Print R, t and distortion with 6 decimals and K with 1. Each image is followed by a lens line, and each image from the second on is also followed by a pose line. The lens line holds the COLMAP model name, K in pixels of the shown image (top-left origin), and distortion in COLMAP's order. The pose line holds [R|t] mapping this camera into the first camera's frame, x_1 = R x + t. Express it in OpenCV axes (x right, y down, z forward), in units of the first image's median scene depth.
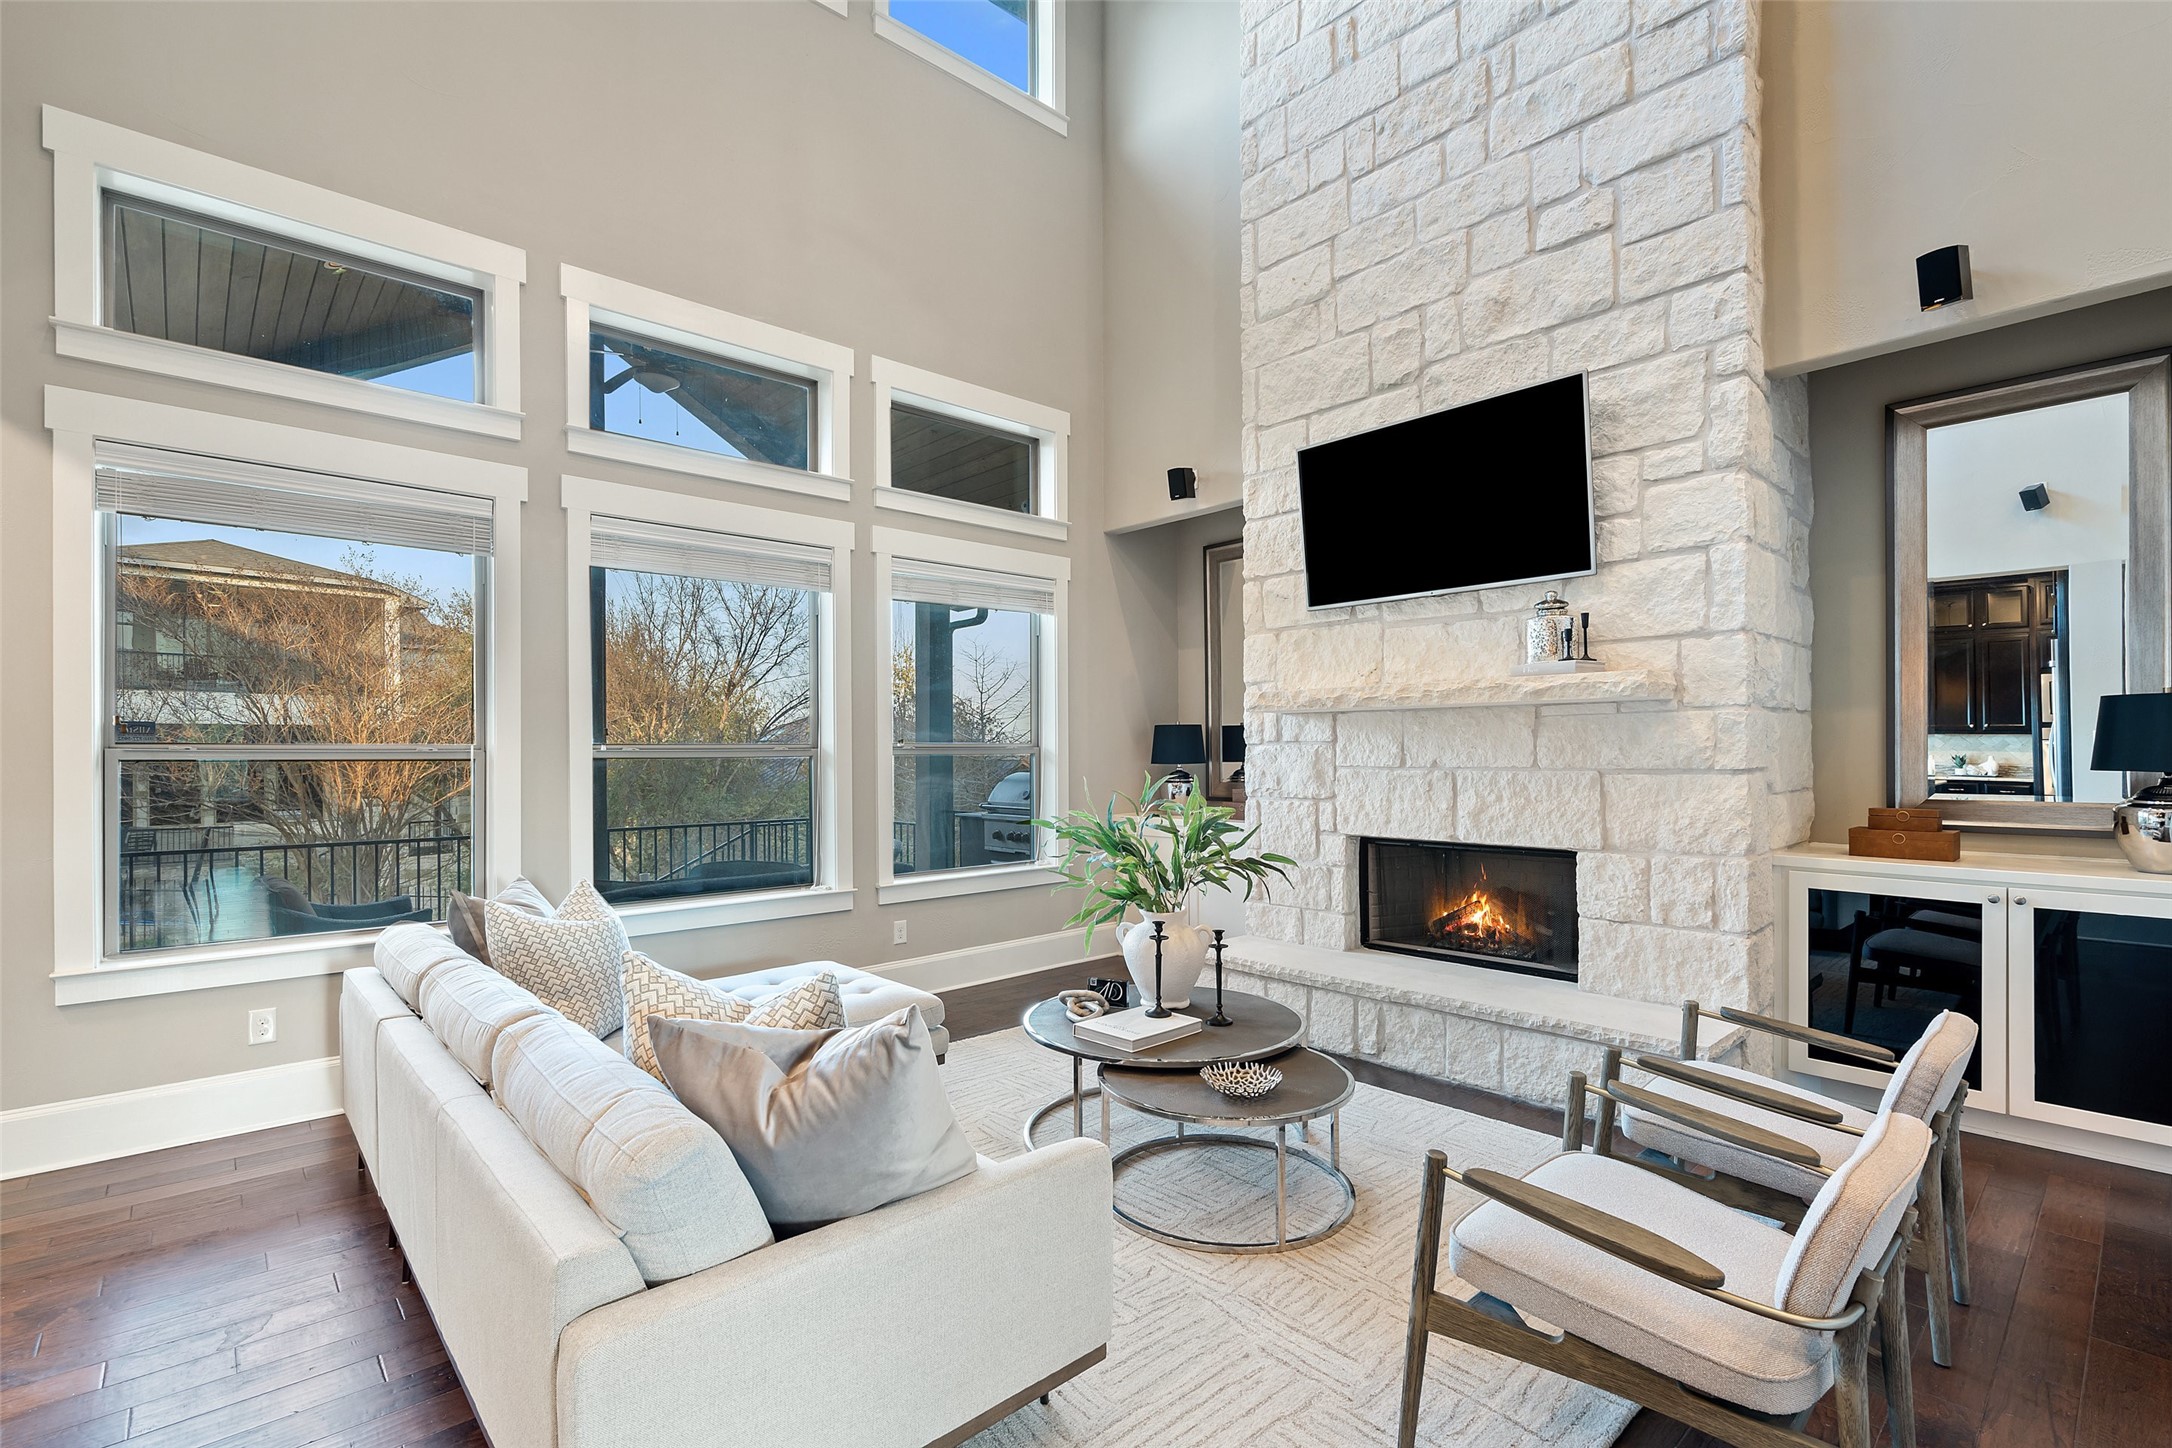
lens RADIAL K [[988.0, 0, 1167.1], [0, 988.0, 741.7], [0, 0, 1]] dist [0.010450, 0.000922]
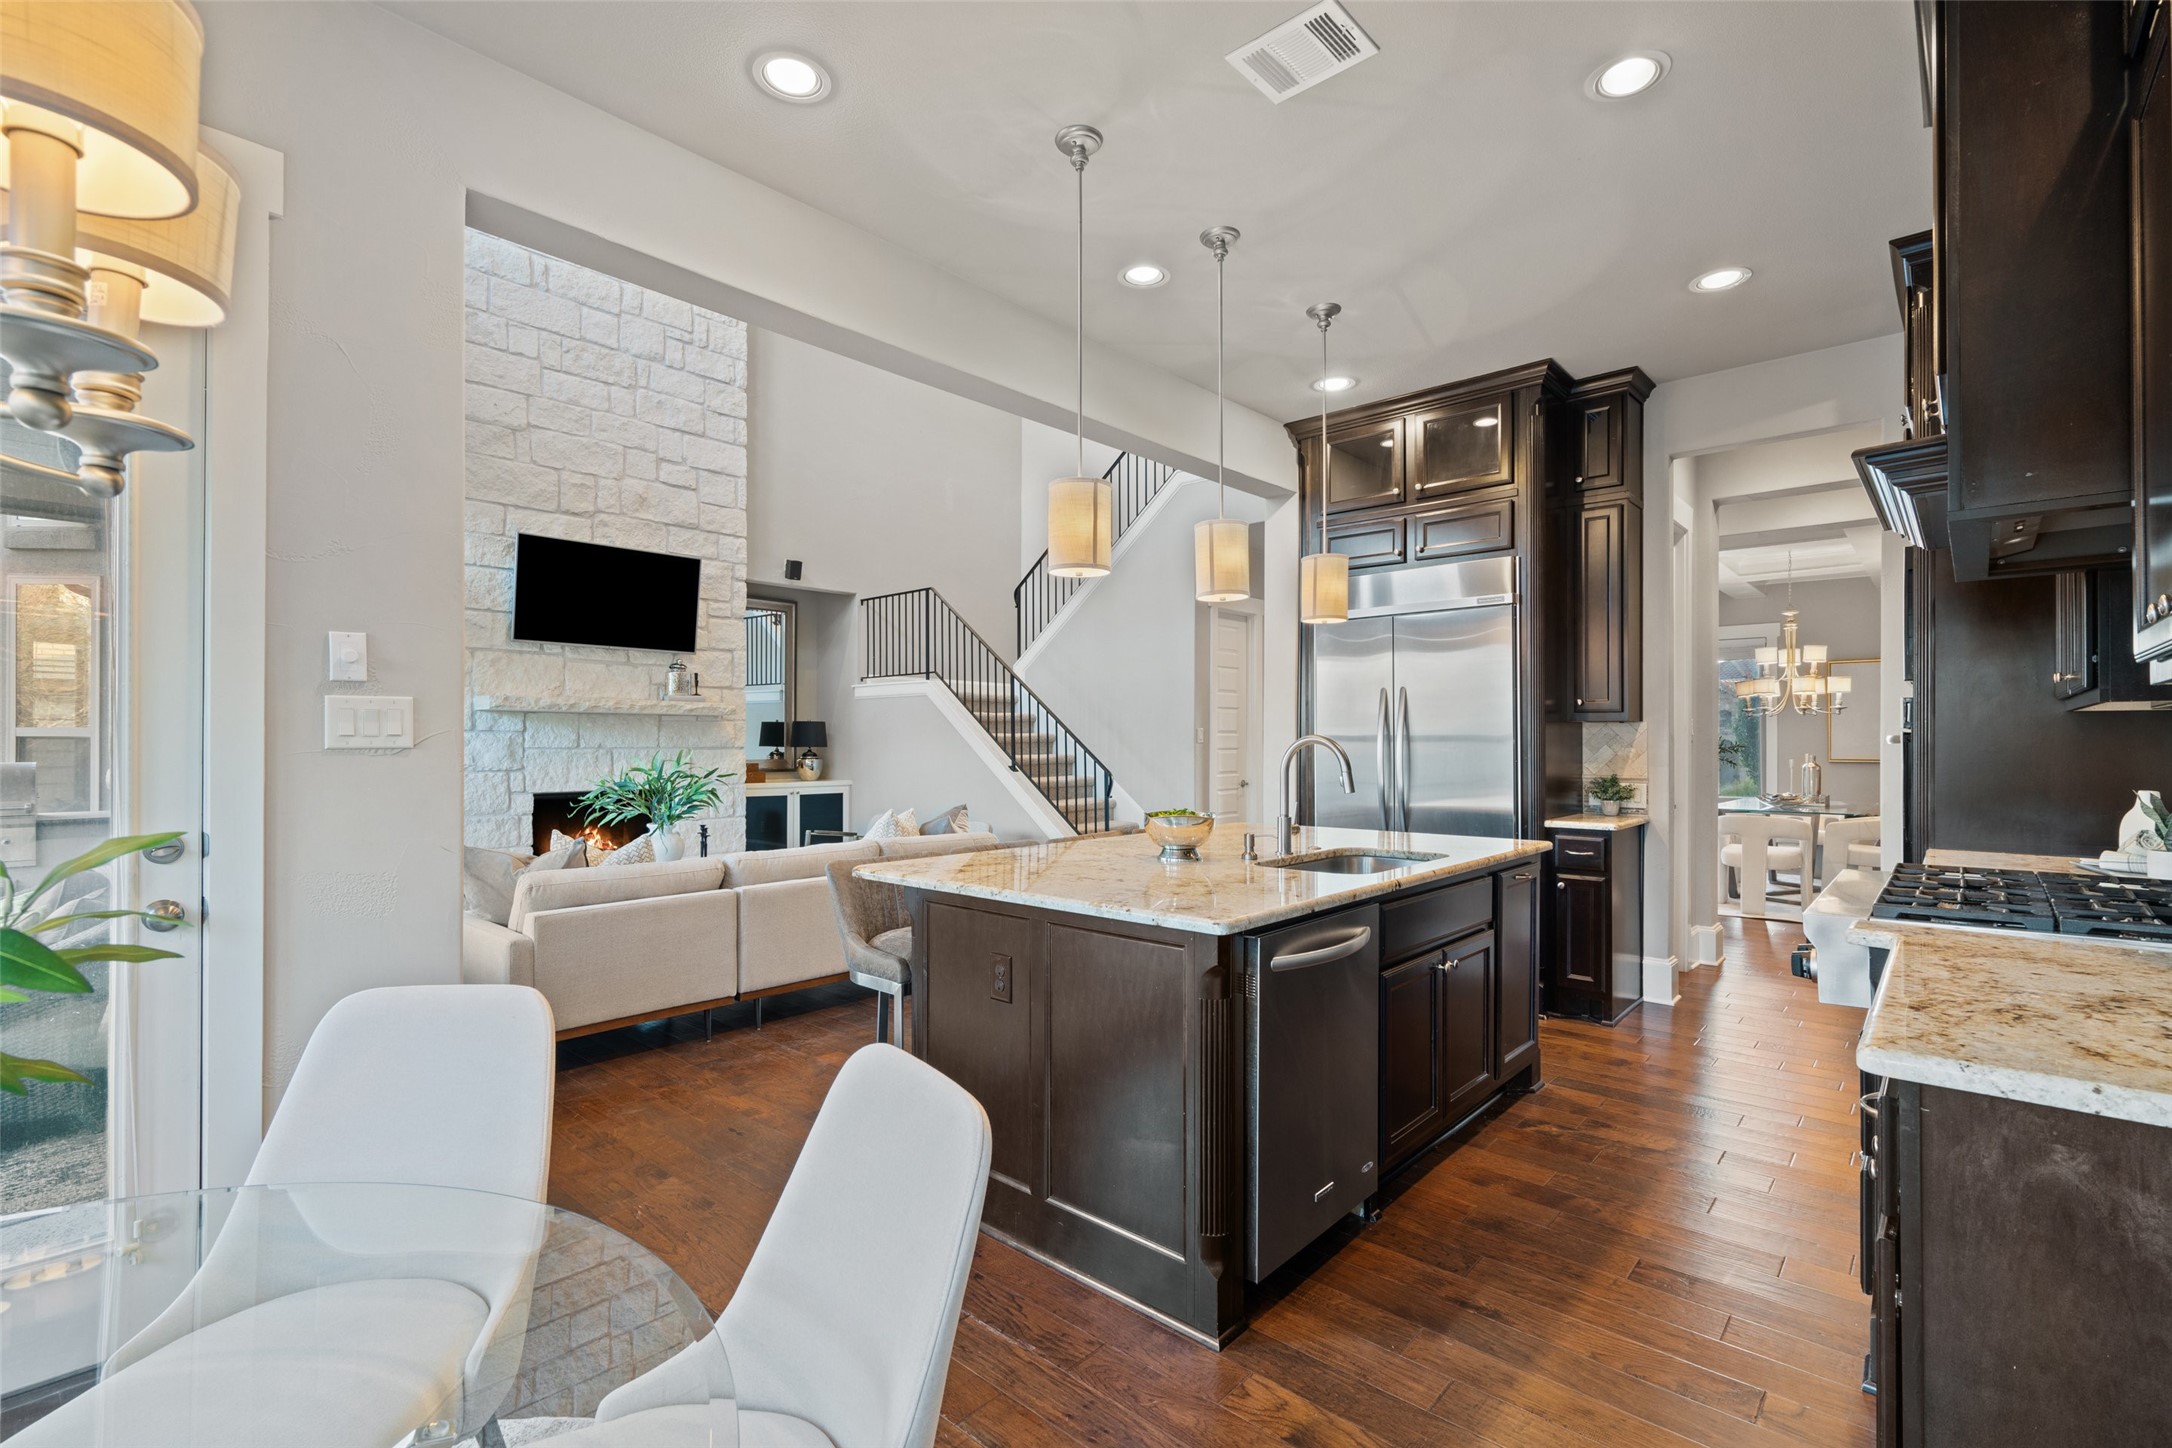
lens RADIAL K [[988.0, 0, 1082.7], [0, 988.0, 732.6], [0, 0, 1]] dist [0.010450, 0.000922]
pose [[-0.072667, 0.013052, 0.997271, -1.456207], [-0.010652, 0.999847, -0.013862, 0.013884], [-0.997299, -0.011631, -0.072517, 0.281493]]
